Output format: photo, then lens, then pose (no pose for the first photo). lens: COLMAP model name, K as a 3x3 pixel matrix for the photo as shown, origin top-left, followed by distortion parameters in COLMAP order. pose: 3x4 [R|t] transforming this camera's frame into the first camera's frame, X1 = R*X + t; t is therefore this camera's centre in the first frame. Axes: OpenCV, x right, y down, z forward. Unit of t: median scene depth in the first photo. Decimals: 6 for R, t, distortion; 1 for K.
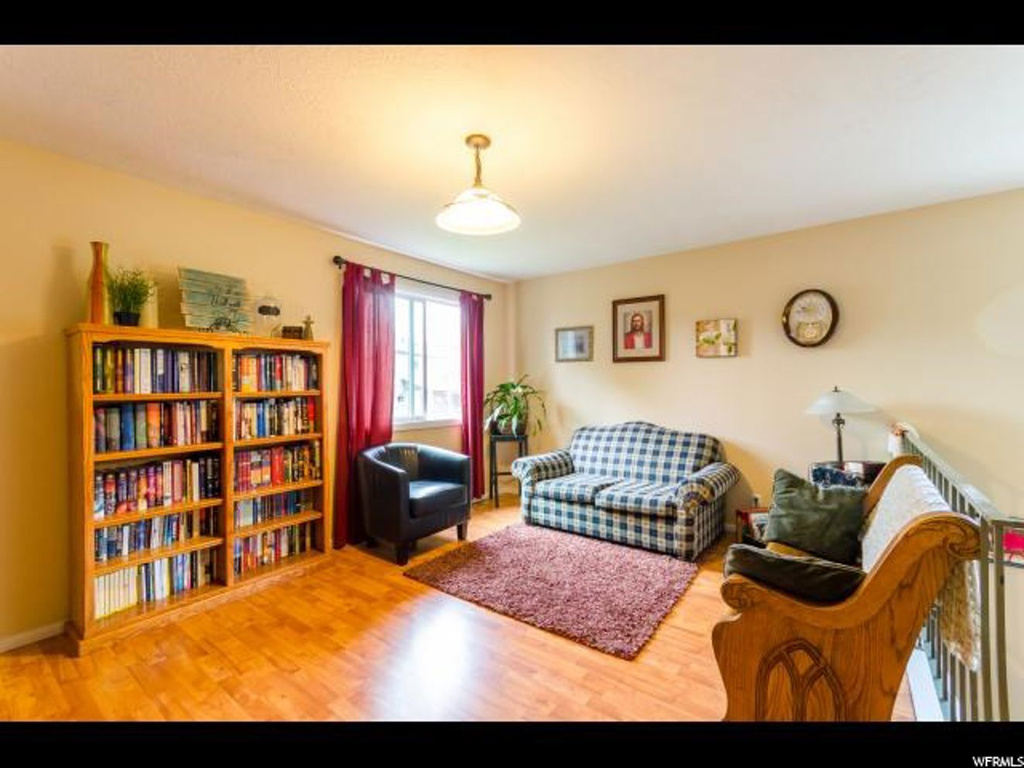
lens RADIAL K [[445.4, 0, 511.8], [0, 445.4, 387.2], [0, 0, 1]] dist [0.003547, 0.000788]
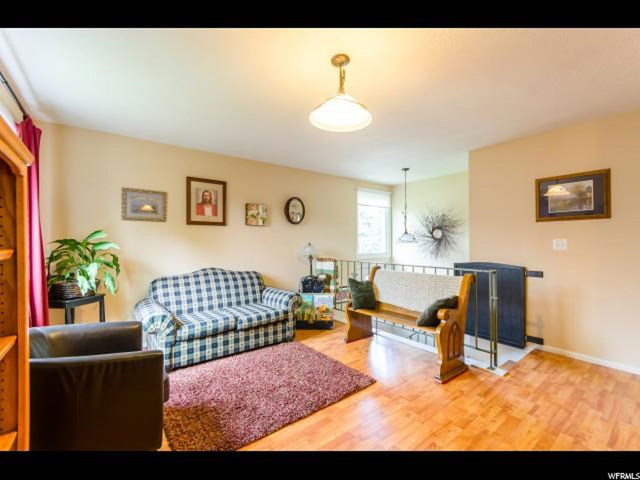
lens RADIAL K [[278.4, 0, 319.9], [0, 278.4, 242.0], [0, 0, 1]] dist [0.003547, 0.000788]
pose [[0.259314, 0.003608, 0.965786, -0.572173], [0.004551, 0.999977, -0.004958, 0.001878], [-0.965782, 0.005681, 0.259292, 0.532549]]
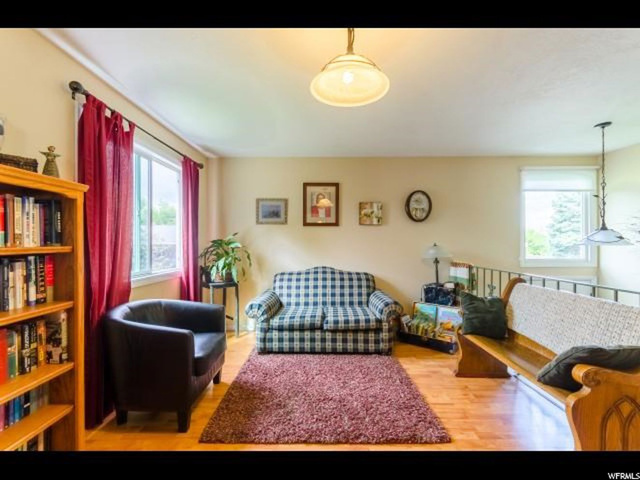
lens RADIAL K [[278.4, 0, 319.9], [0, 278.4, 242.0], [0, 0, 1]] dist [0.003547, 0.000788]
pose [[0.801074, 0.006354, 0.598532, -0.336182], [-0.003829, 0.999978, -0.005491, 0.001169], [-0.598554, 0.002107, 0.801080, 0.319302]]
